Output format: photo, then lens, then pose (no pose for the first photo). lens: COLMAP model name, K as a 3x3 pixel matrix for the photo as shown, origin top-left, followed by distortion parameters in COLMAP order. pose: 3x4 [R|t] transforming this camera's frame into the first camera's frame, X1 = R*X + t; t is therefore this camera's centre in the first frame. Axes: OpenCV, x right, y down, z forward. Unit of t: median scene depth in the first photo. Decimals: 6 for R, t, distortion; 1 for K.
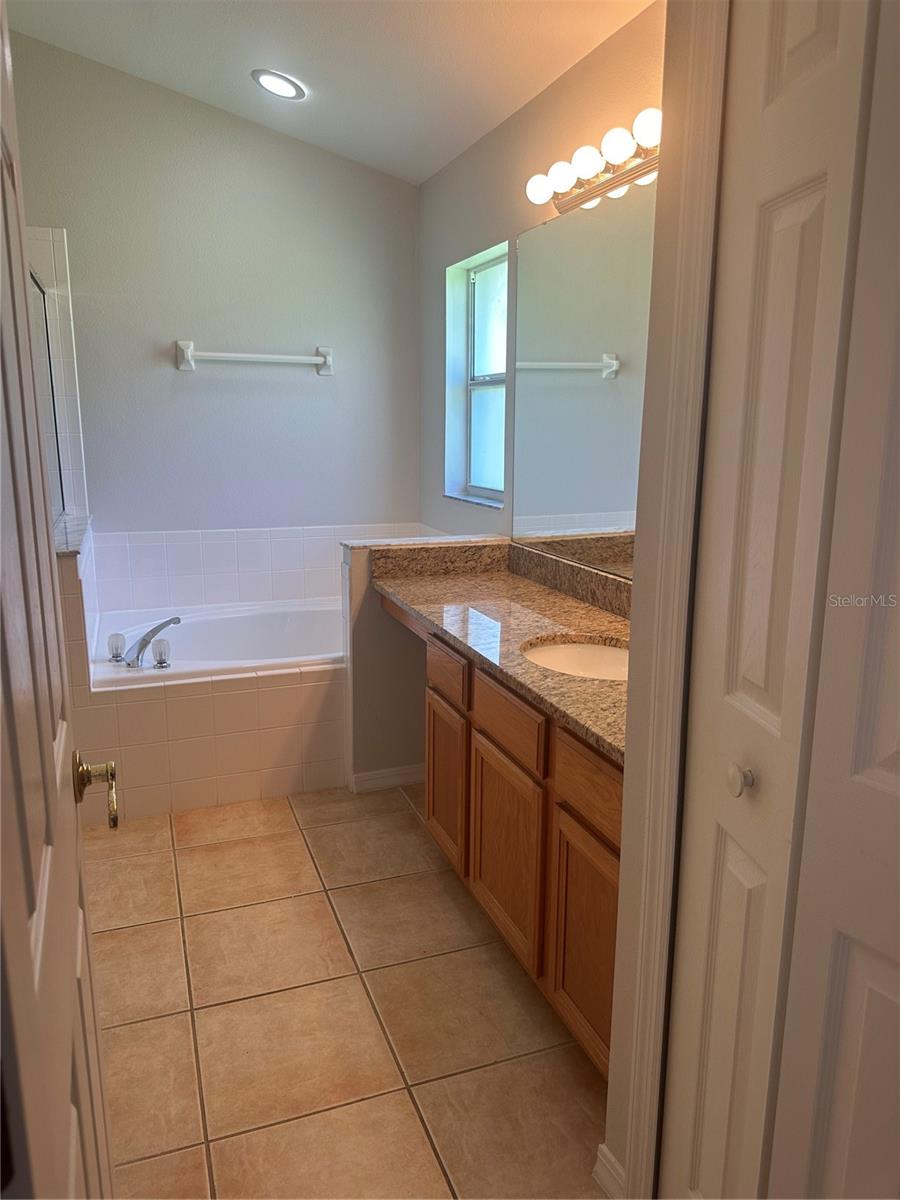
lens RADIAL K [[846.1, 0, 450.0], [0, 846.1, 600.0], [0, 0, 1]] dist [0.089102, -0.154509]
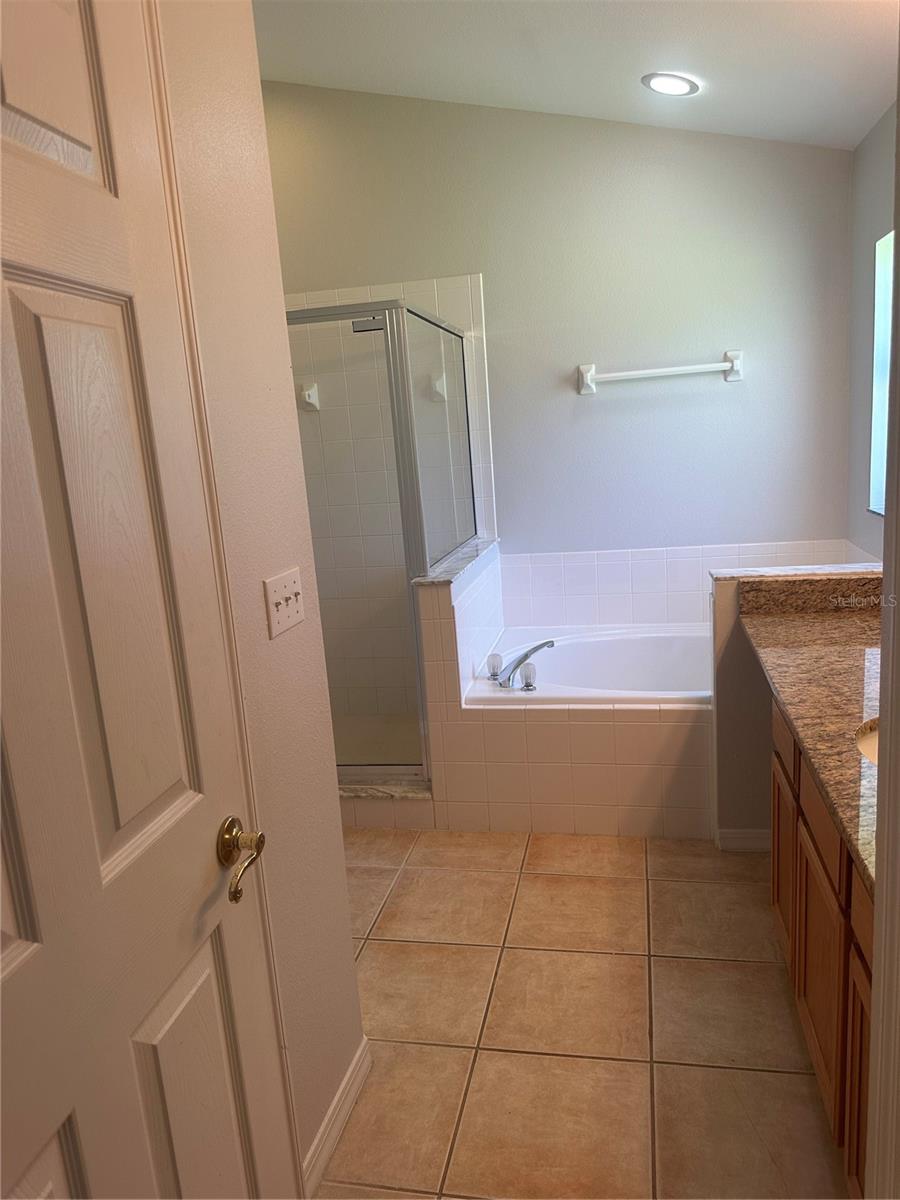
lens RADIAL K [[846.1, 0, 450.0], [0, 846.1, 600.0], [0, 0, 1]] dist [0.089102, -0.154509]
pose [[0.845705, 0.035930, -0.532439, 0.126711], [-0.034272, 0.999328, 0.012999, -0.041062], [0.532548, 0.007255, 0.846368, 0.082438]]
